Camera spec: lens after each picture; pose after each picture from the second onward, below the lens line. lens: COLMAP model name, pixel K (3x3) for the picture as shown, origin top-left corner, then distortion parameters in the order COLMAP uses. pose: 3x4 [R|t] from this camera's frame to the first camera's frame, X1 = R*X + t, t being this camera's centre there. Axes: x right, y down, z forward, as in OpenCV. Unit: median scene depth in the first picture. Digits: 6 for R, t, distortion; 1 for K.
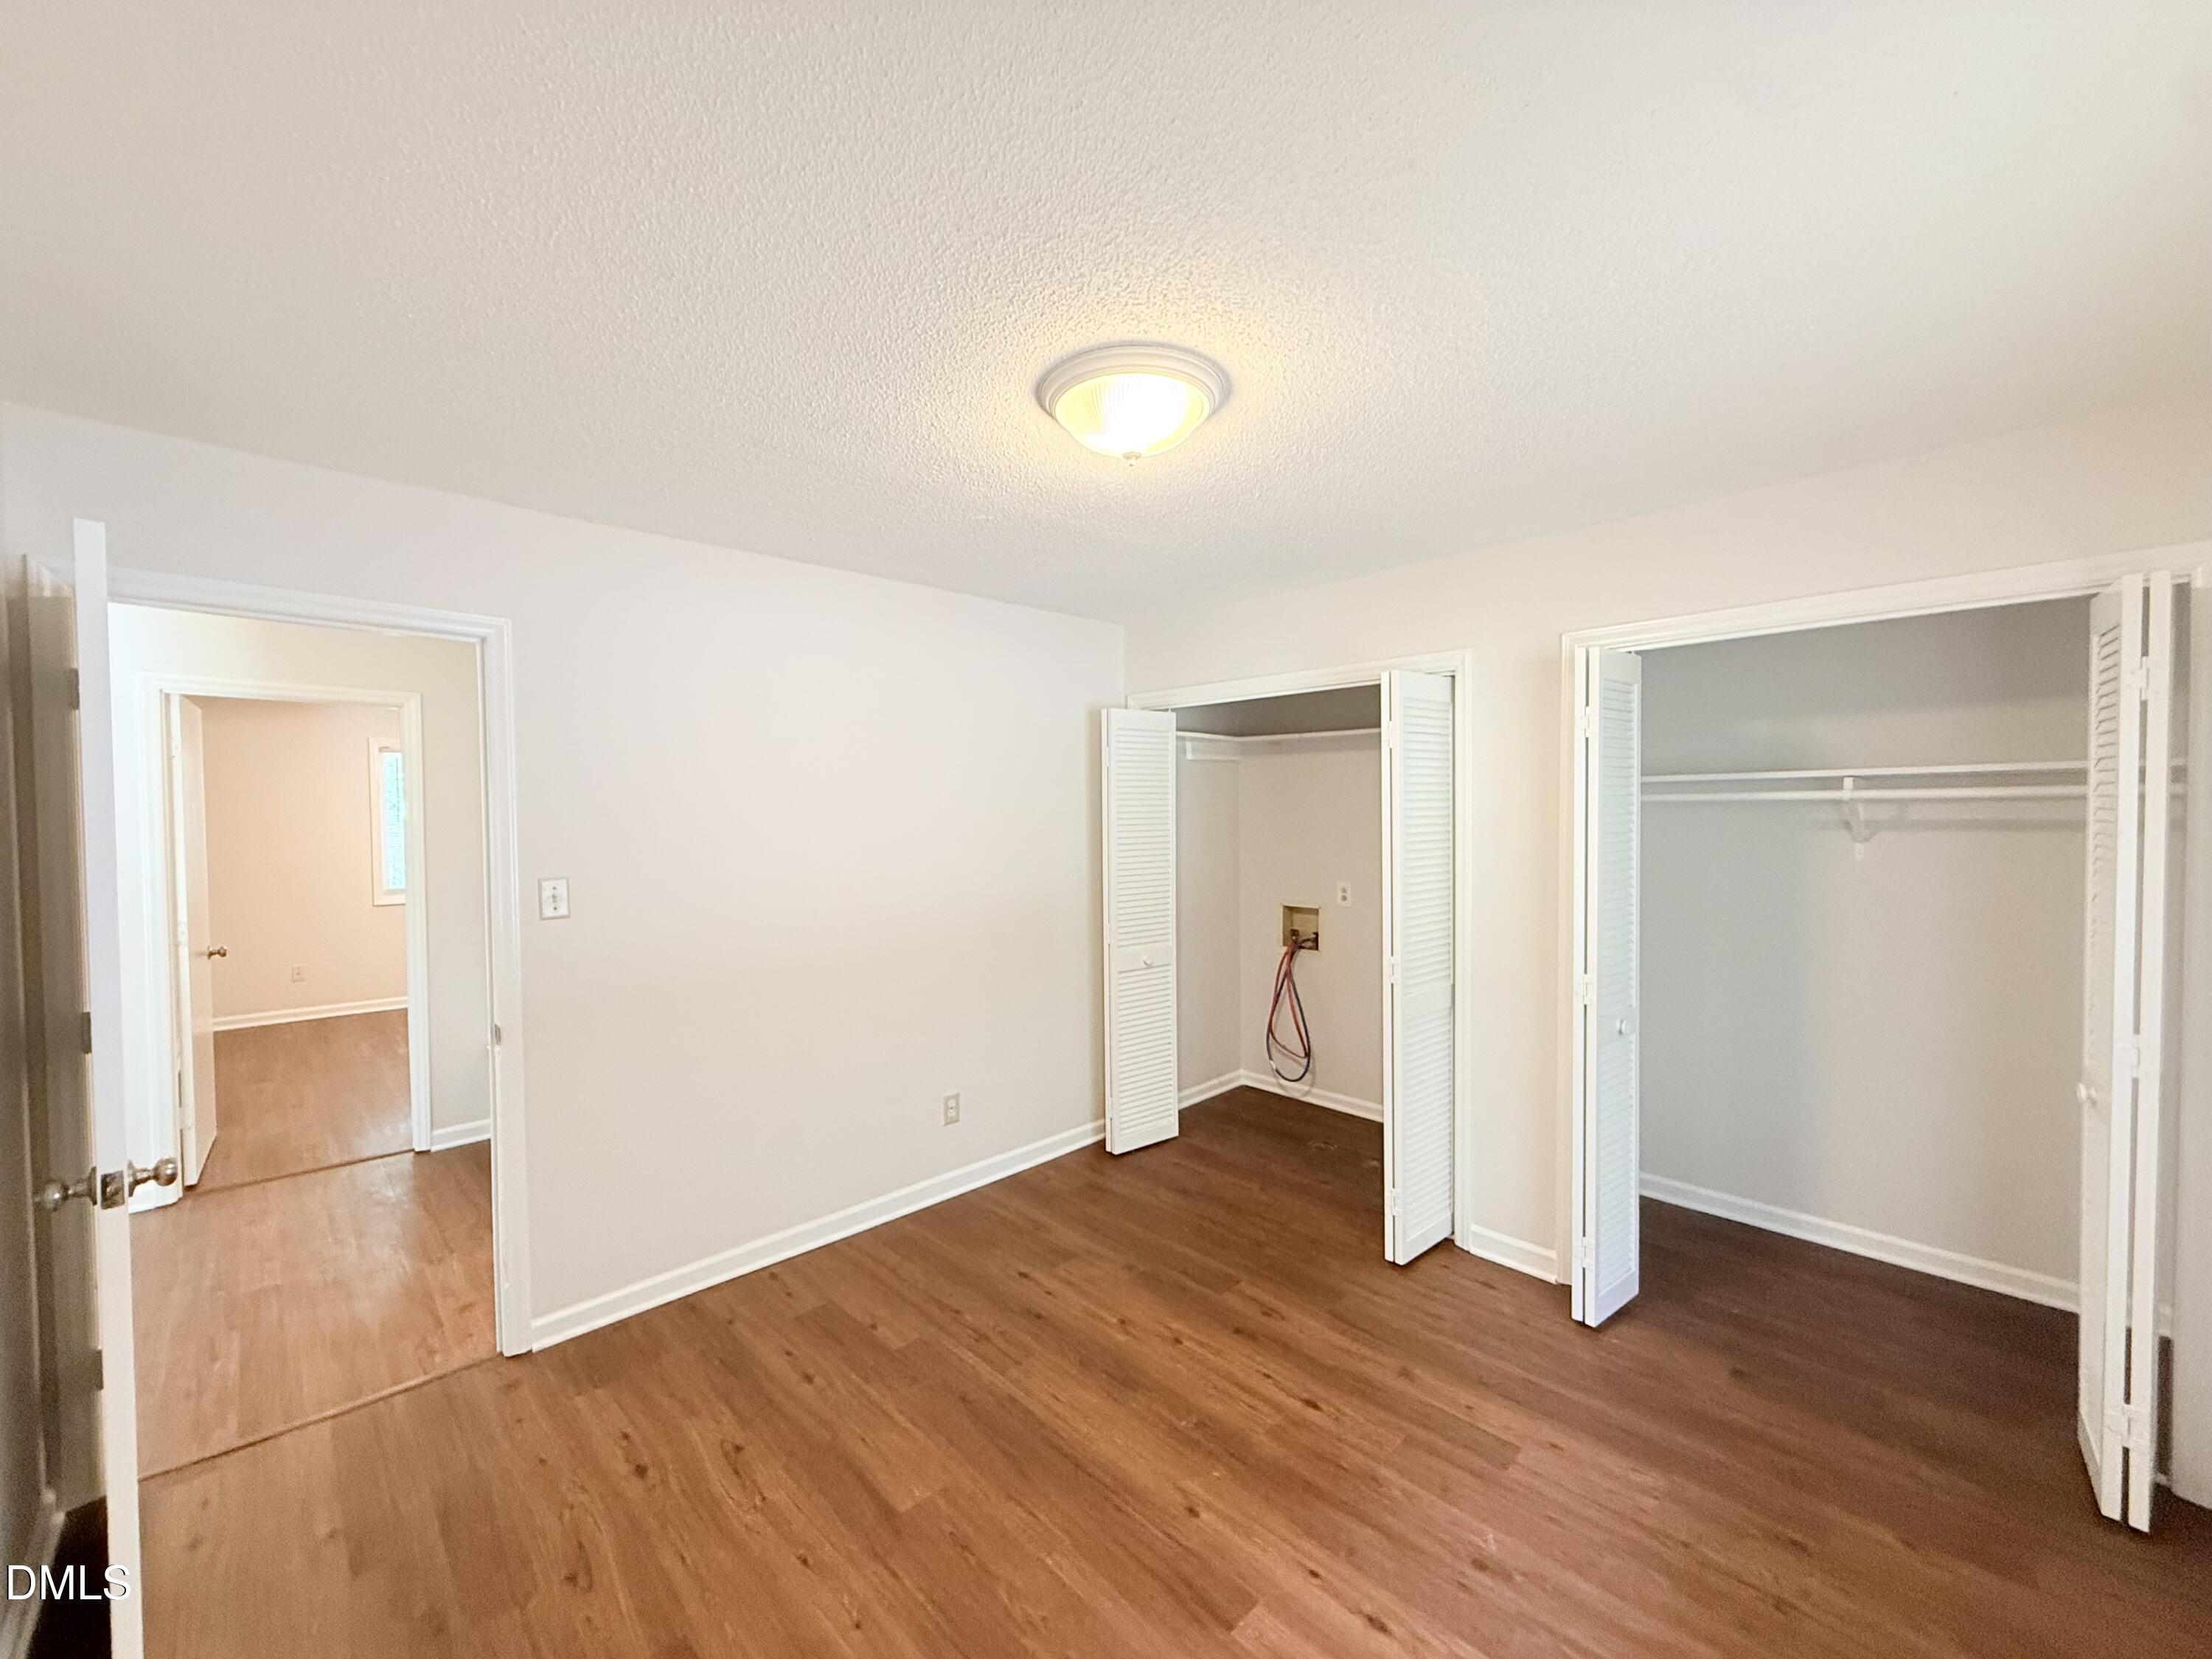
lens RADIAL K [[882.5, 0, 1114.3], [0, 882.5, 831.2], [0, 0, 1]] dist [-0.000665, 0.000413]
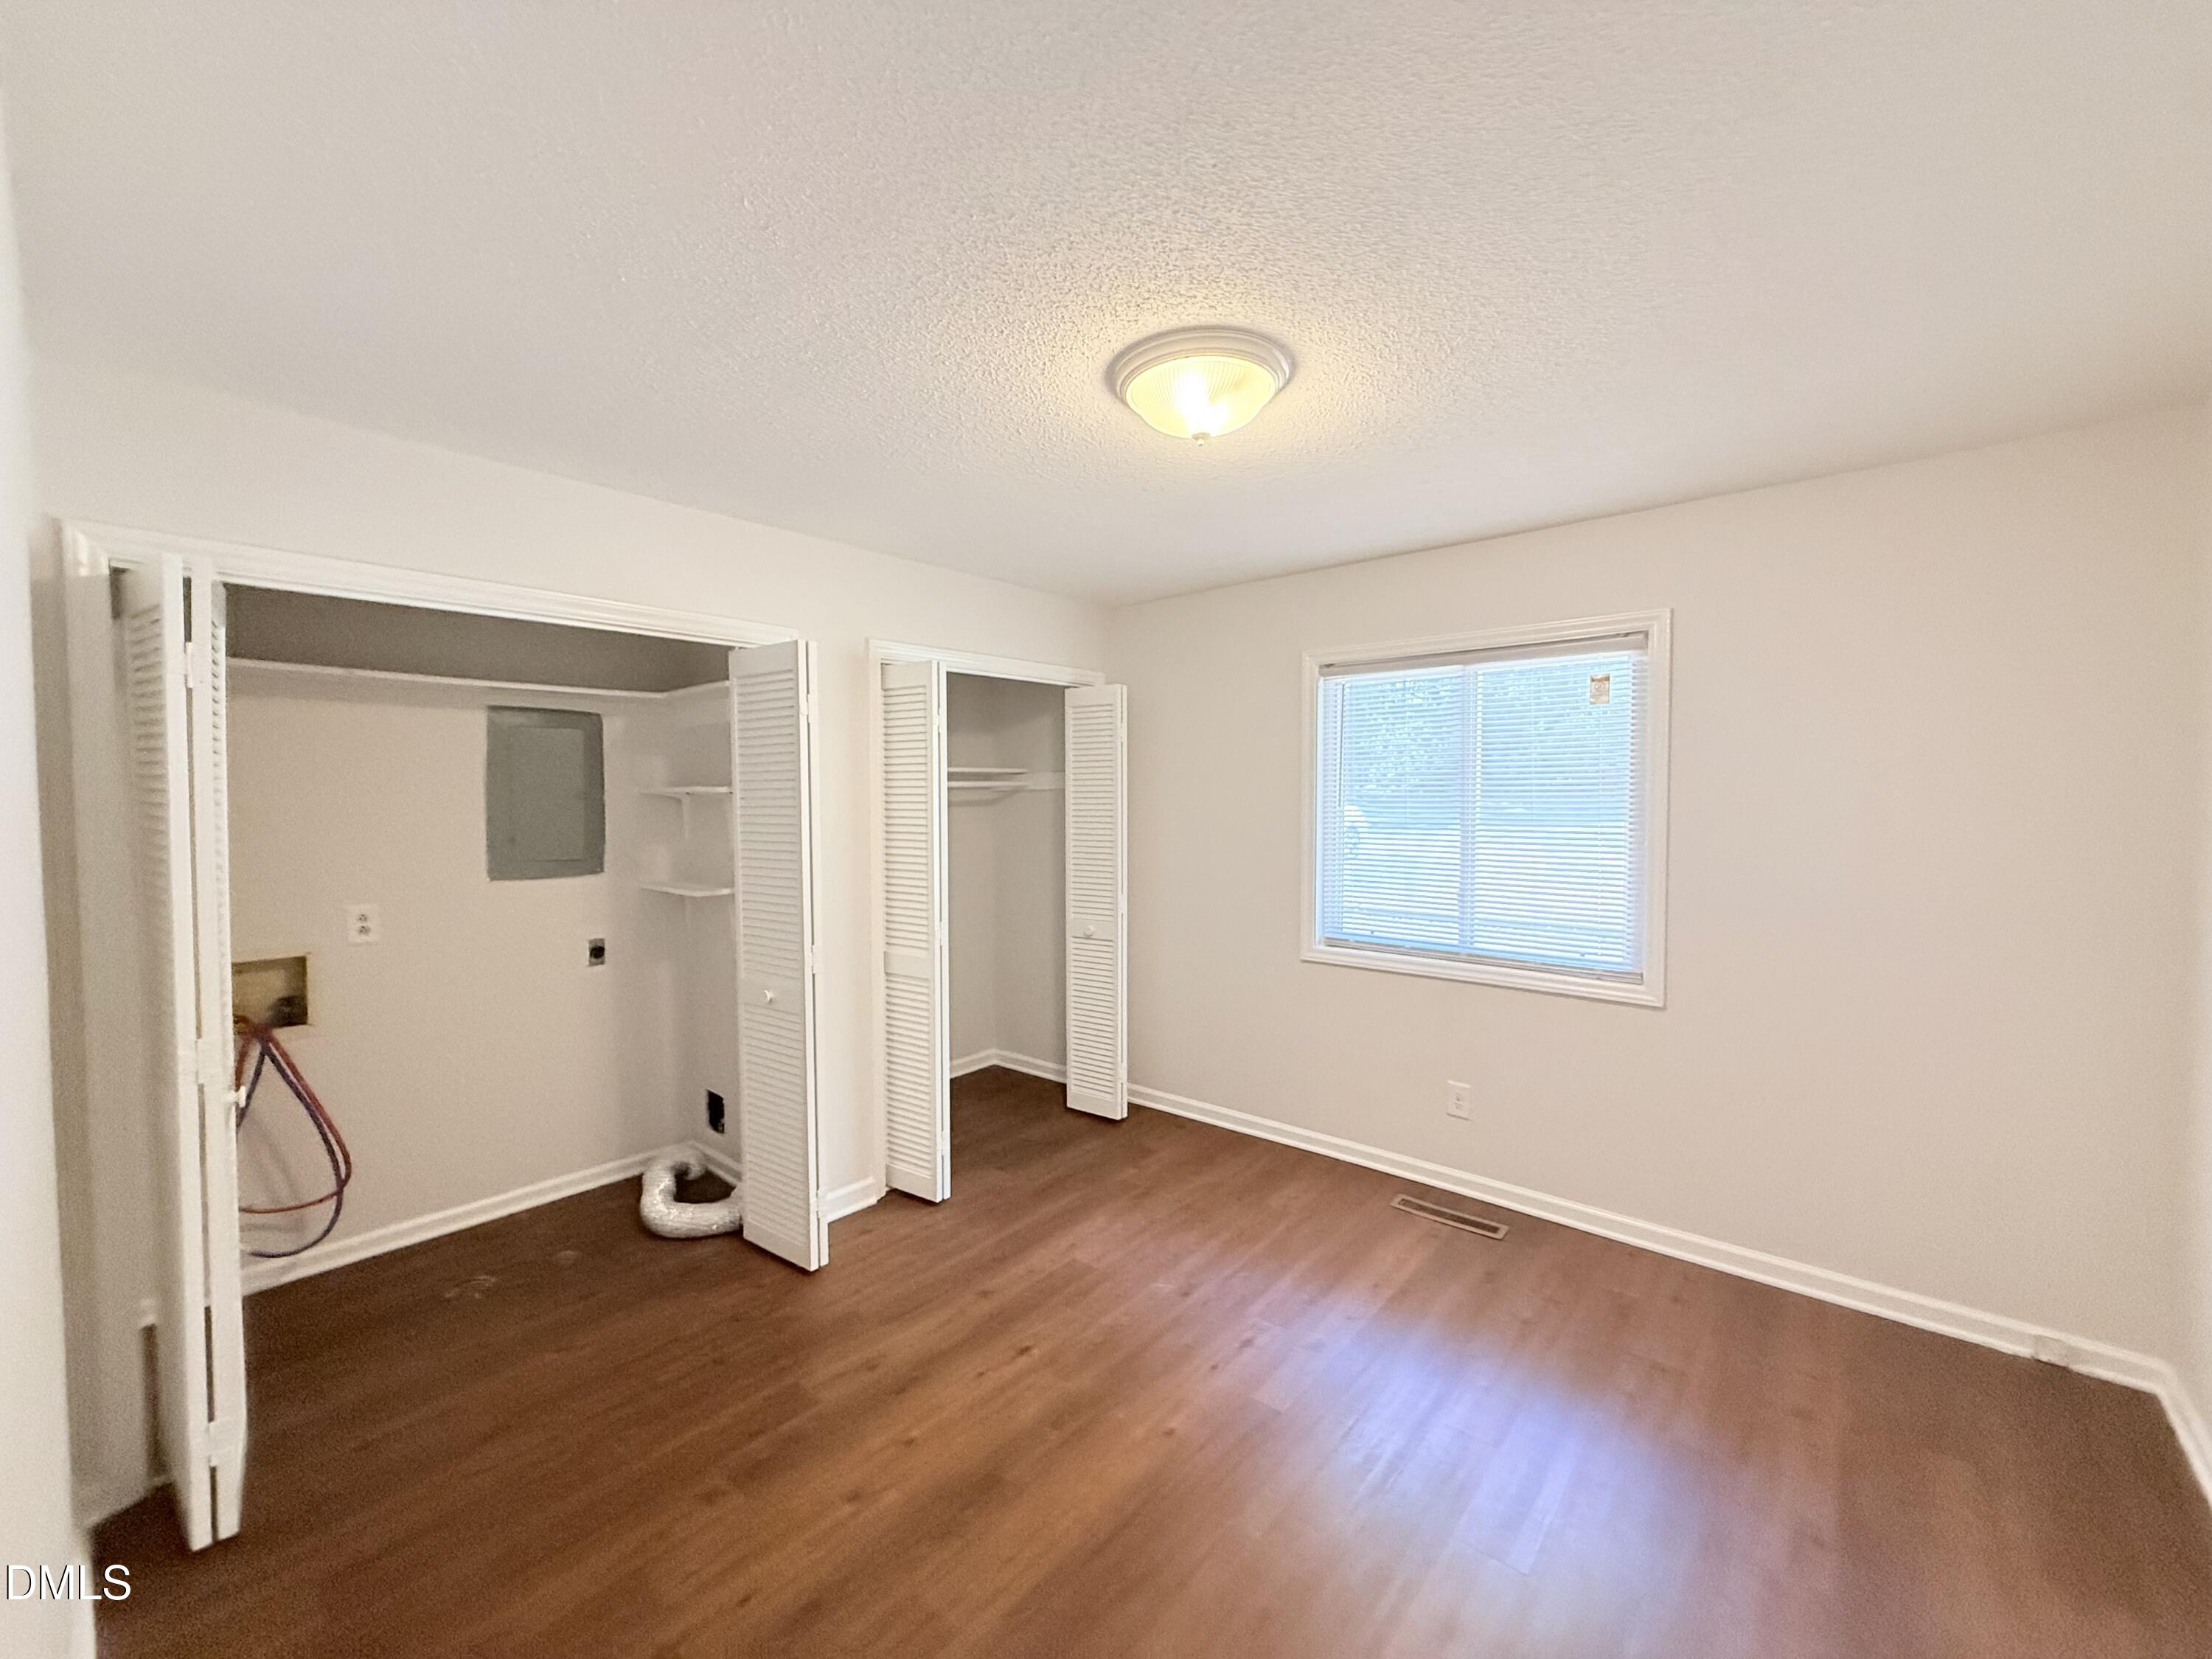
lens RADIAL K [[882.5, 0, 1091.1], [0, 882.5, 826.7], [0, 0, 1]] dist [-0.000665, 0.000413]
pose [[-0.073623, -0.028173, 0.996888, -0.792302], [0.029856, 0.999091, 0.030440, -0.007558], [-0.996839, 0.032004, -0.072715, 0.944835]]
